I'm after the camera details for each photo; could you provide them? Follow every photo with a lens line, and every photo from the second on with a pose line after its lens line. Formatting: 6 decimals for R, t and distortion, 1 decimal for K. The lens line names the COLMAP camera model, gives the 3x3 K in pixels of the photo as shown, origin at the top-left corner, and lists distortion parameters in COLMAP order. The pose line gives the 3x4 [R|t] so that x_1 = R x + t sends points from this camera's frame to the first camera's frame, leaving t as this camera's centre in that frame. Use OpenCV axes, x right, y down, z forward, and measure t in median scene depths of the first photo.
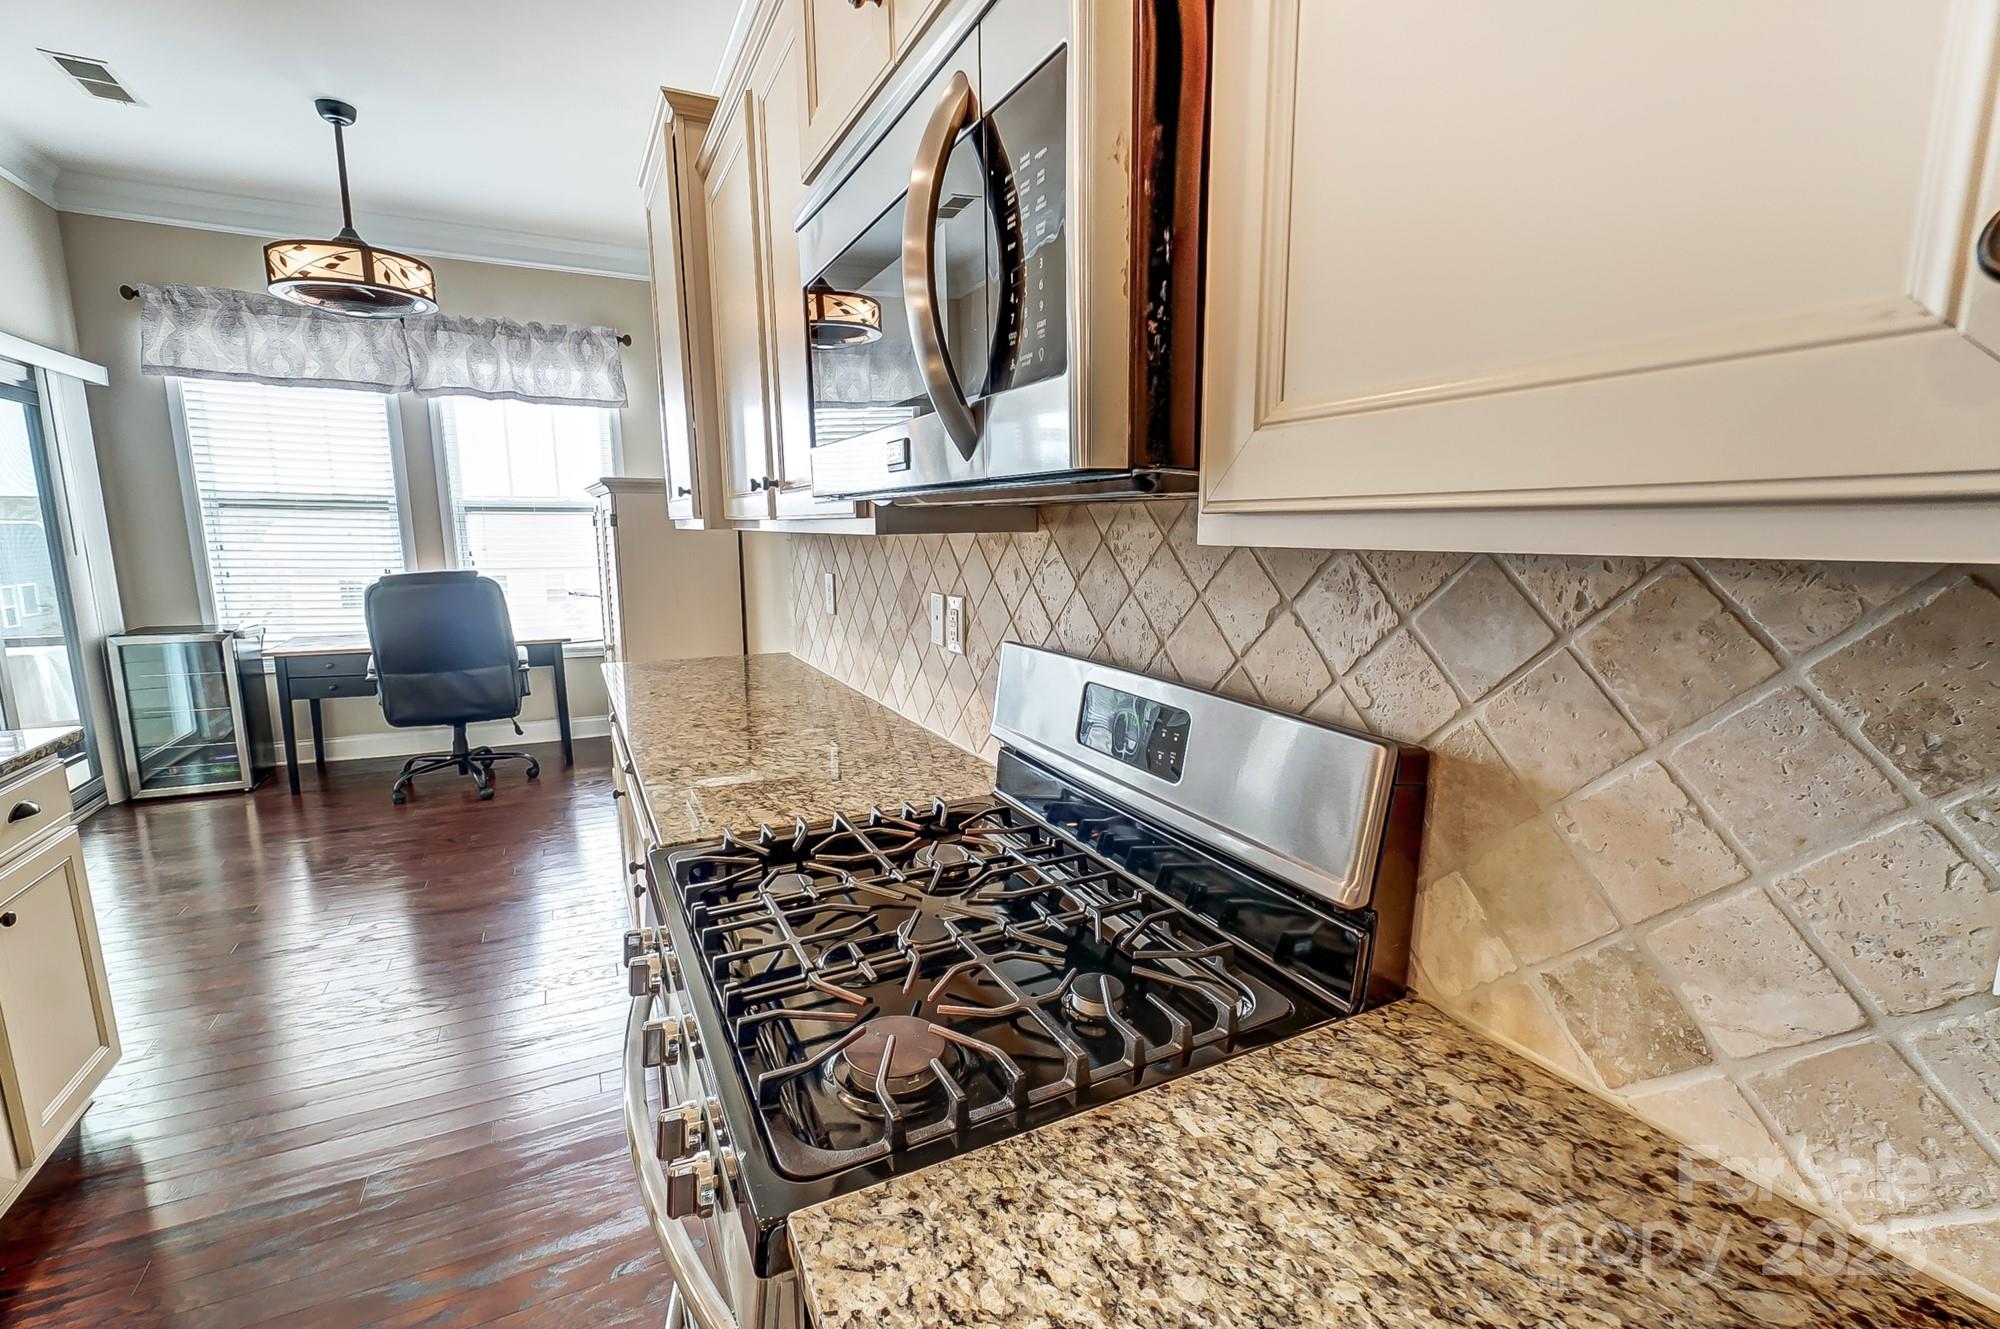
lens RADIAL K [[855.3, 0, 975.4], [0, 855.3, 678.8], [0, 0, 1]] dist [-0.007699, -0.000059]
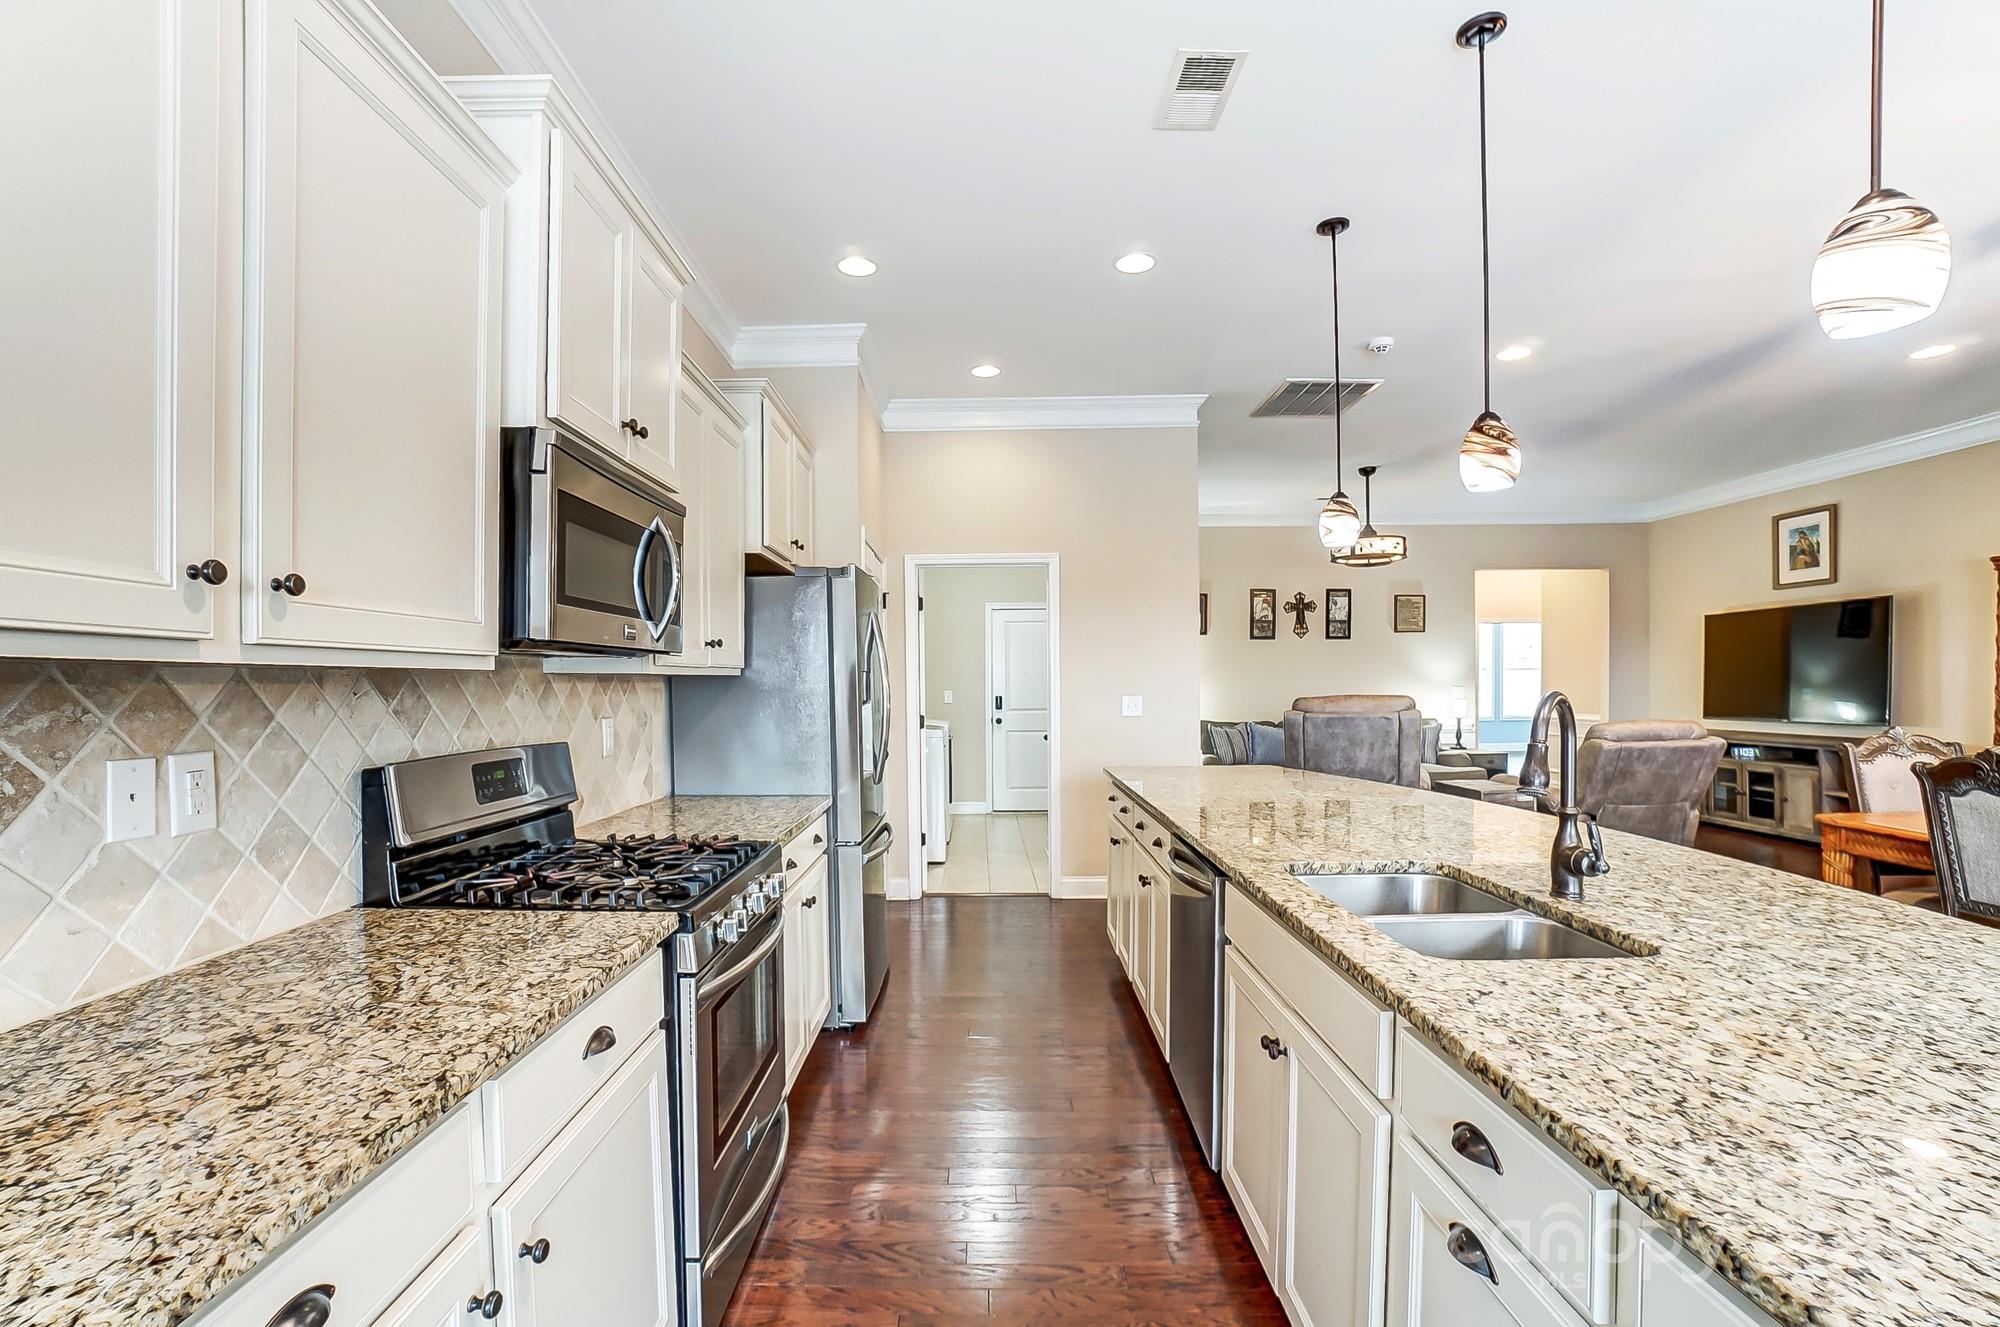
lens RADIAL K [[922.1, 0, 996.8], [0, 922.1, 704.9], [0, 0, 1]] dist [-0.013936, 0.000491]
pose [[-0.900879, -0.001617, 0.434068, -0.525084], [0.085073, 0.979942, 0.180212, -0.117540], [-0.425652, 0.199276, -0.882672, 0.740215]]
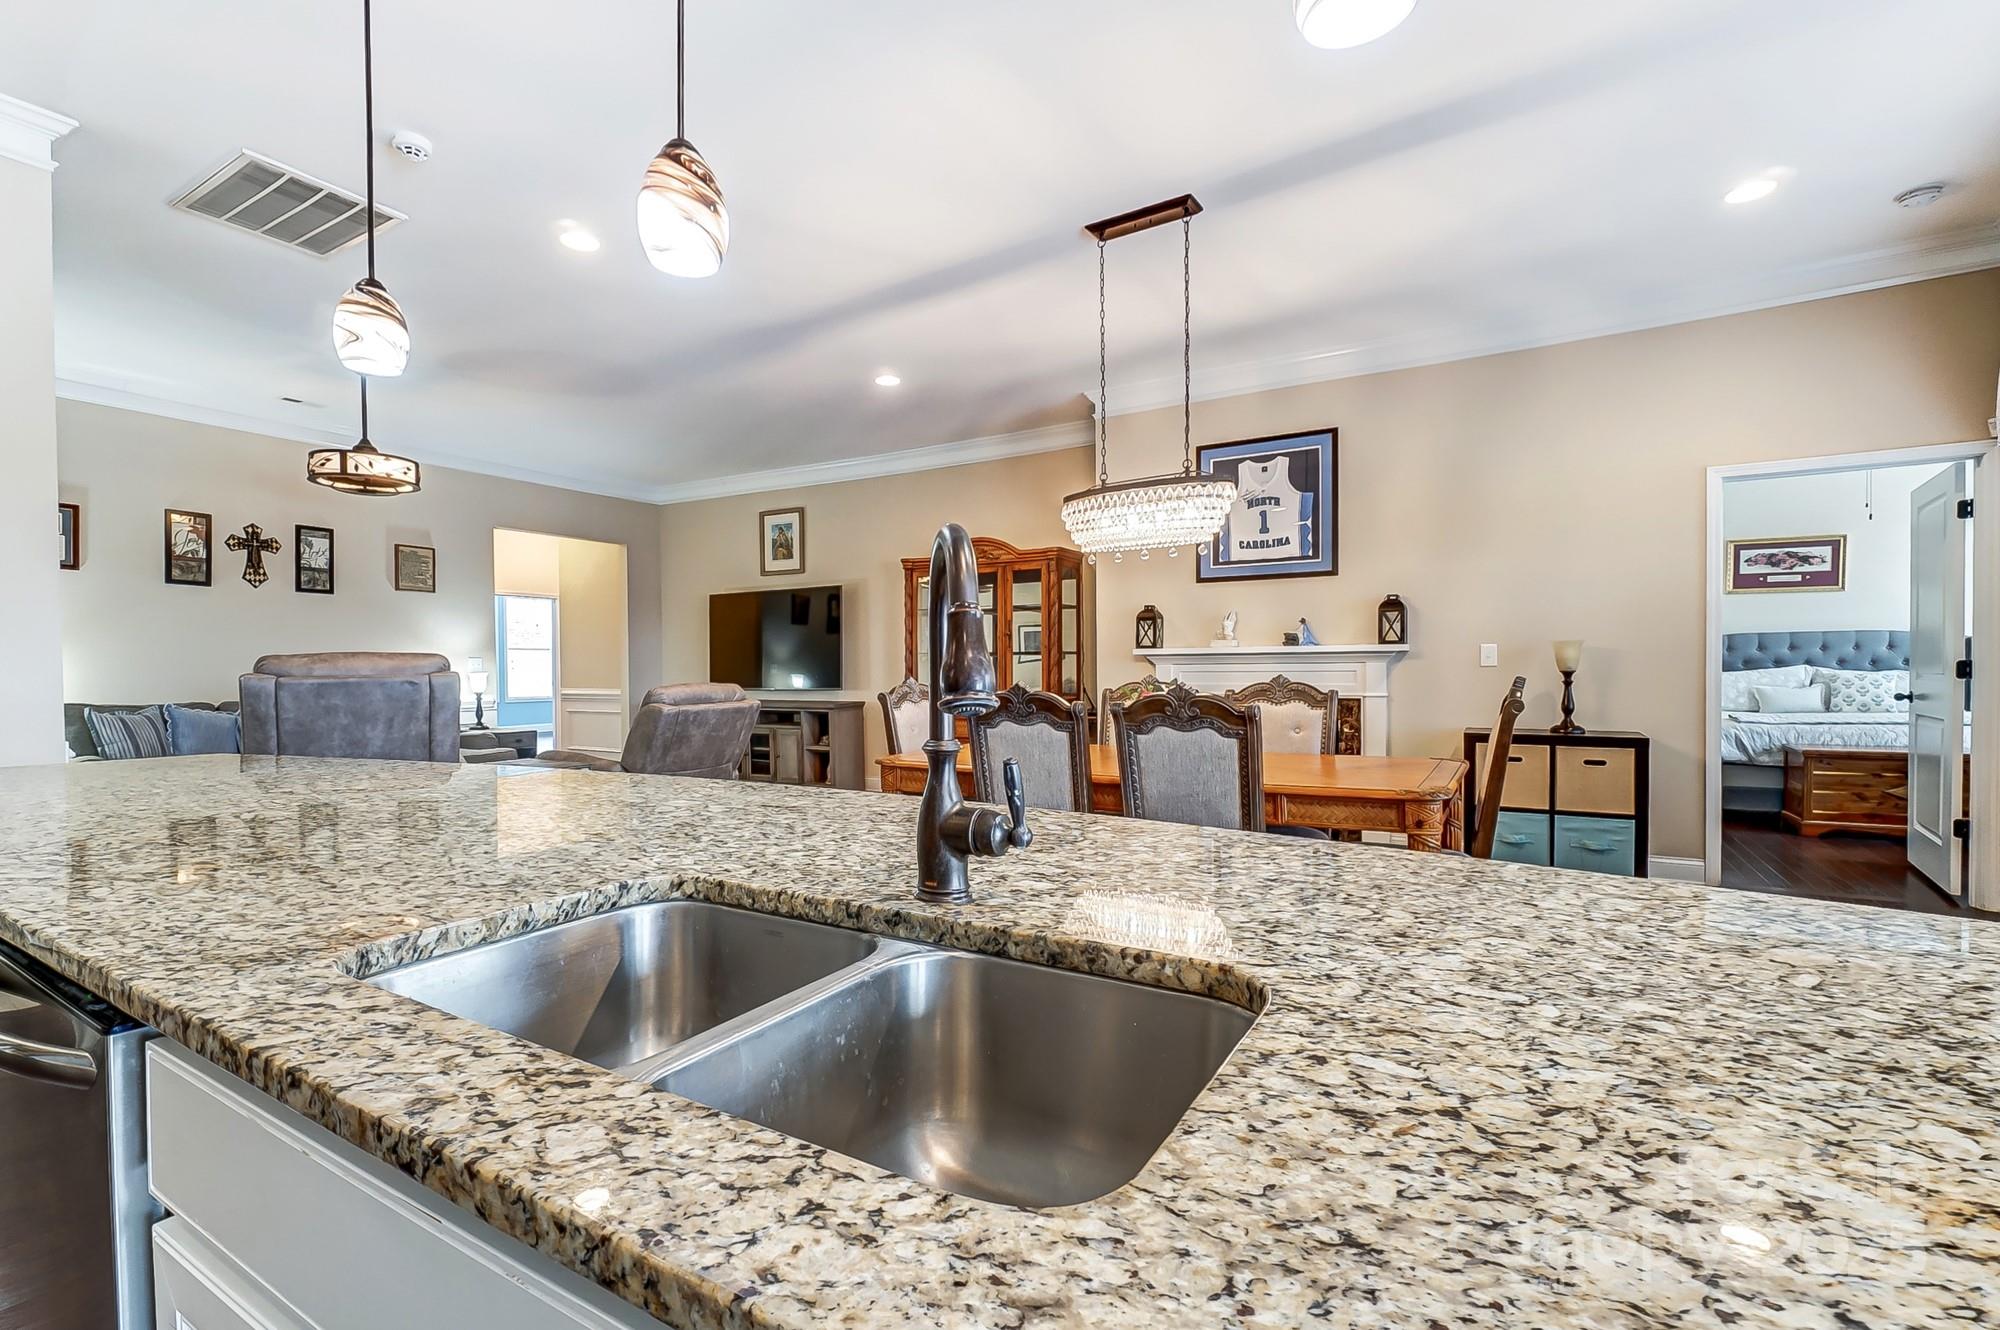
lens RADIAL K [[895.2, 0, 1005.8], [0, 895.2, 691.8], [0, 0, 1]] dist [-0.016518, -0.001173]
pose [[-0.833573, 0.017193, -0.552142, -0.446142], [-0.093566, 0.980679, 0.171795, -0.003716], [0.544428, 0.194865, -0.815859, 0.389498]]
